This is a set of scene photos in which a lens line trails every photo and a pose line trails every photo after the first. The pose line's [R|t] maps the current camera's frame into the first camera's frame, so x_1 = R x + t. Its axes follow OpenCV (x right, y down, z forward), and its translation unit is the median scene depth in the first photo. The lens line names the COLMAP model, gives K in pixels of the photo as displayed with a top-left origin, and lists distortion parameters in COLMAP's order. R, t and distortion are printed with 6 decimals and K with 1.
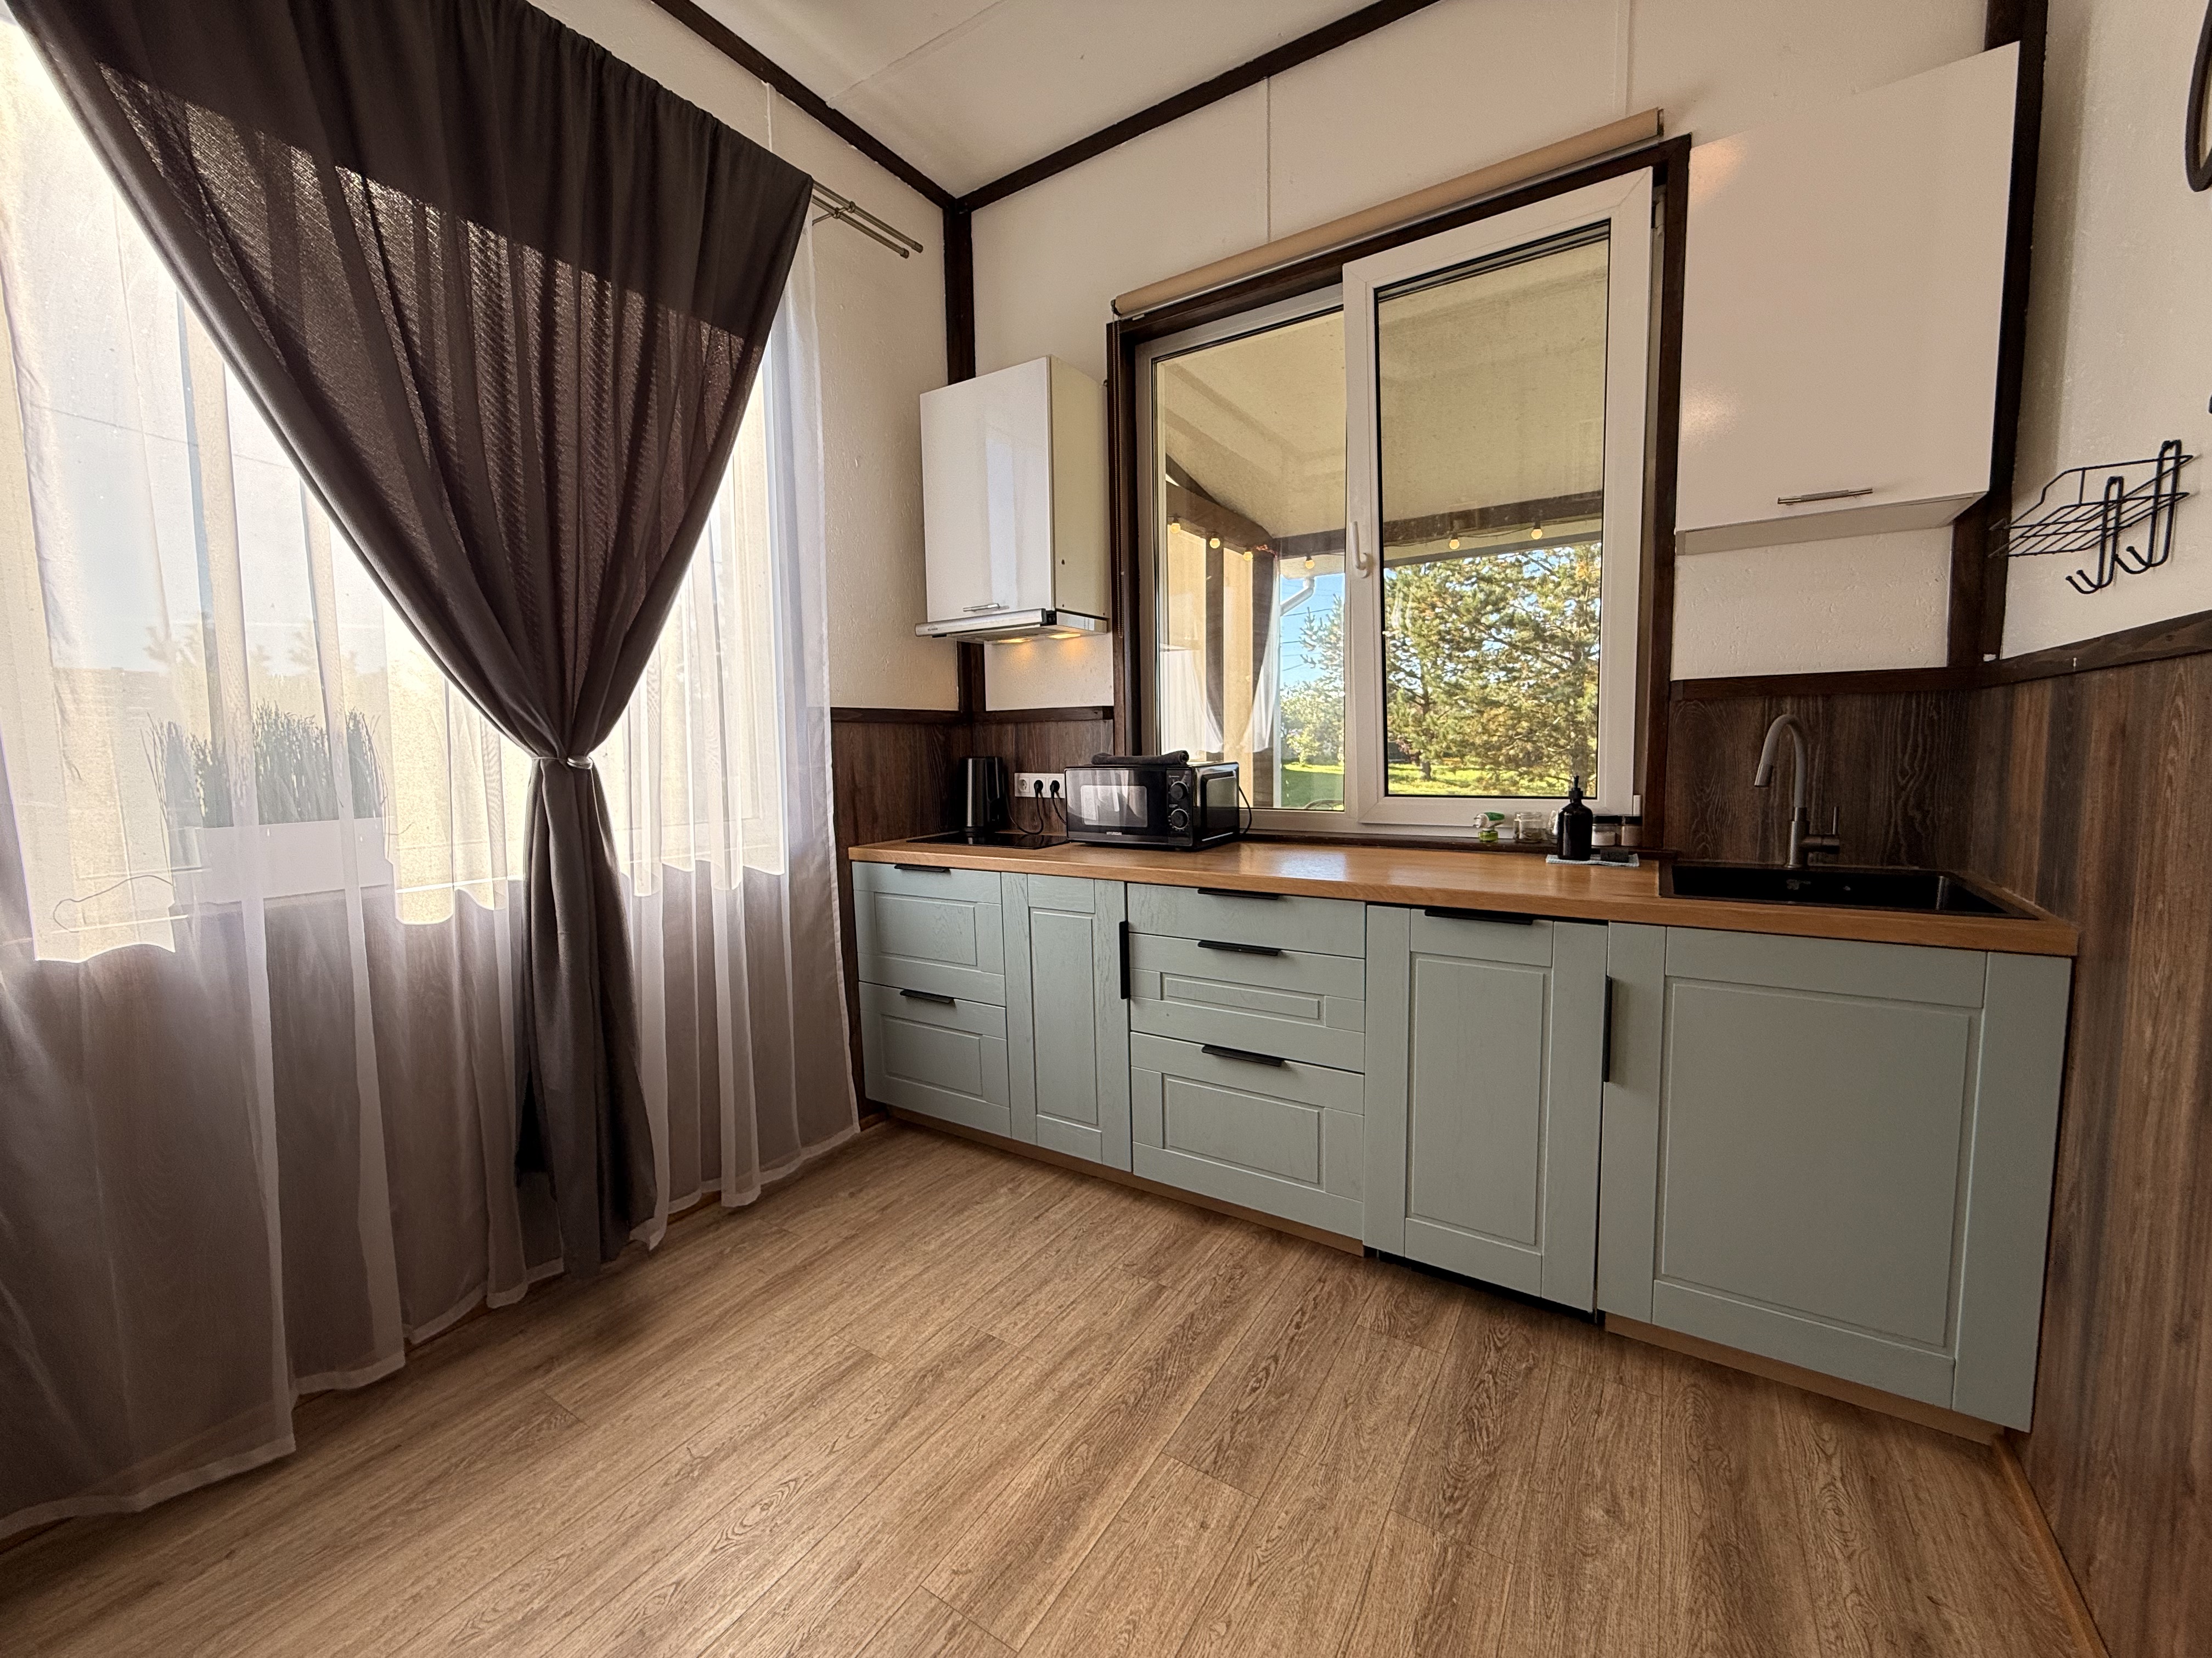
lens RADIAL K [[883.2, 0, 1106.0], [0, 883.2, 829.0], [0, 0, 1]] dist [0.000631, -0.000005]
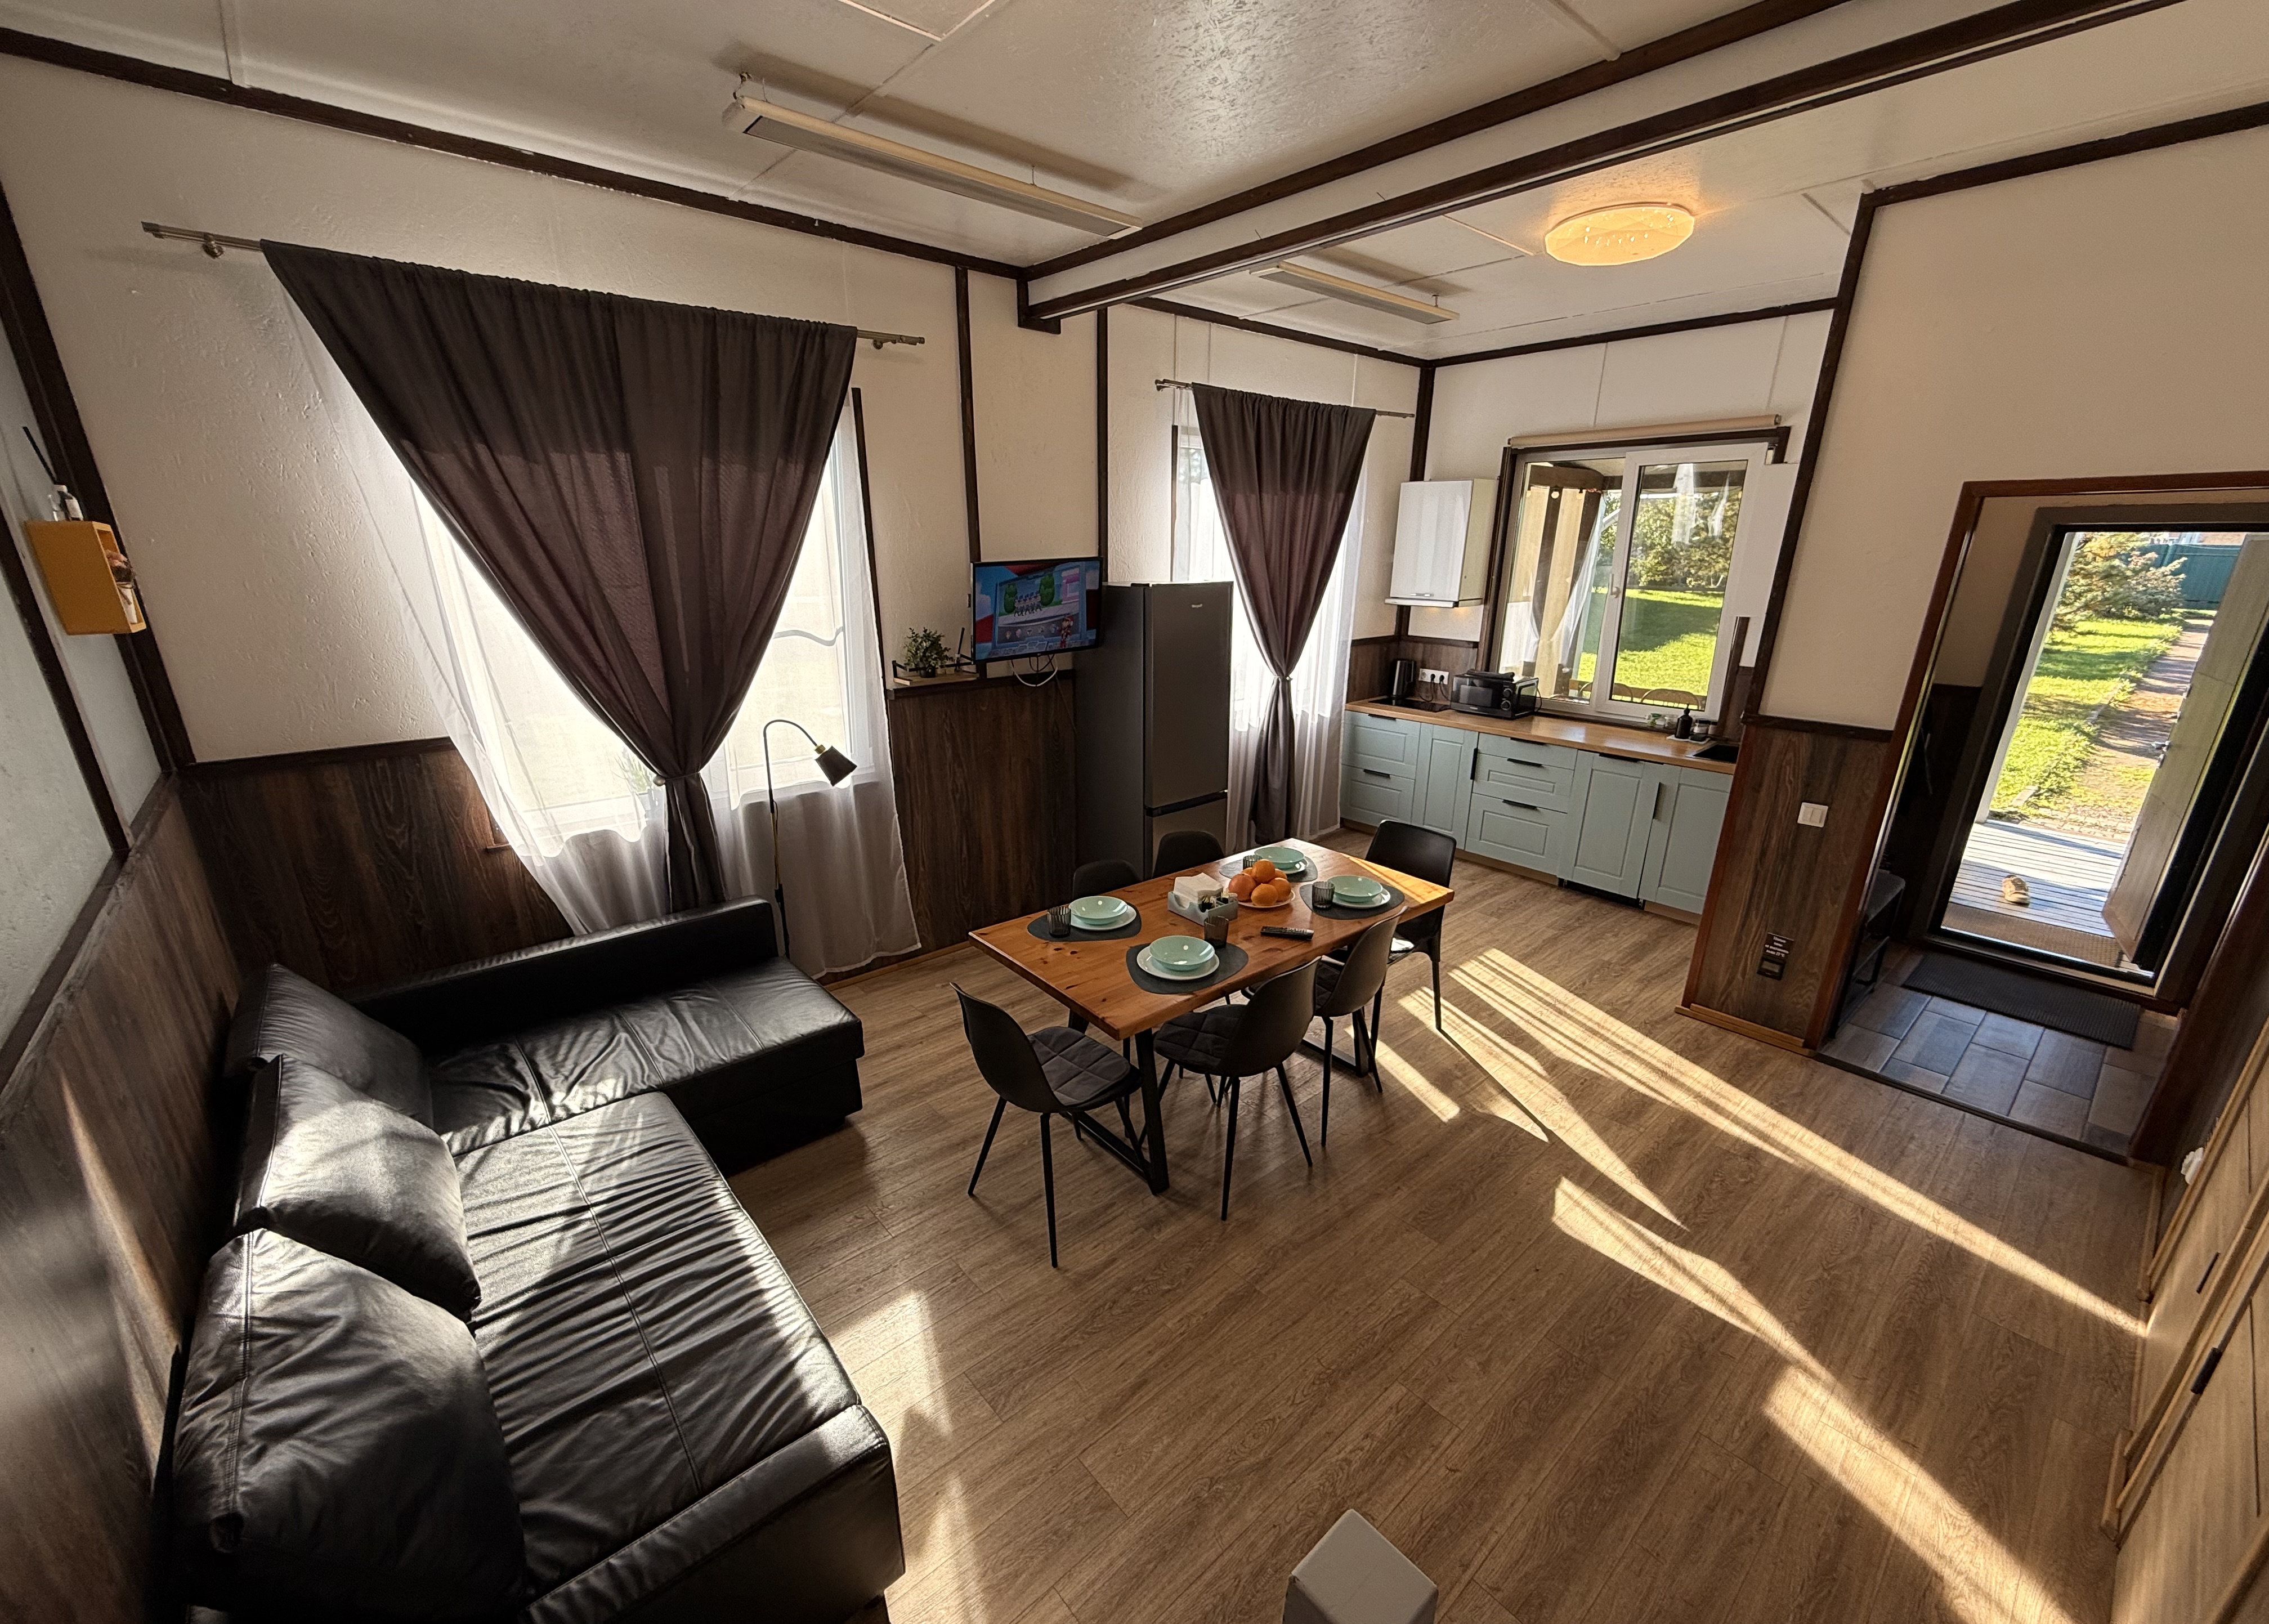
lens RADIAL K [[905.8, 0, 1132.5], [0, 905.8, 851.7], [0, 0, 1]] dist [0.000493, 0.000044]
pose [[0.958528, 0.113222, -0.261543, -0.169359], [-0.047536, 0.968360, 0.244987, -0.155458], [0.281006, -0.222394, 0.933583, -1.390649]]
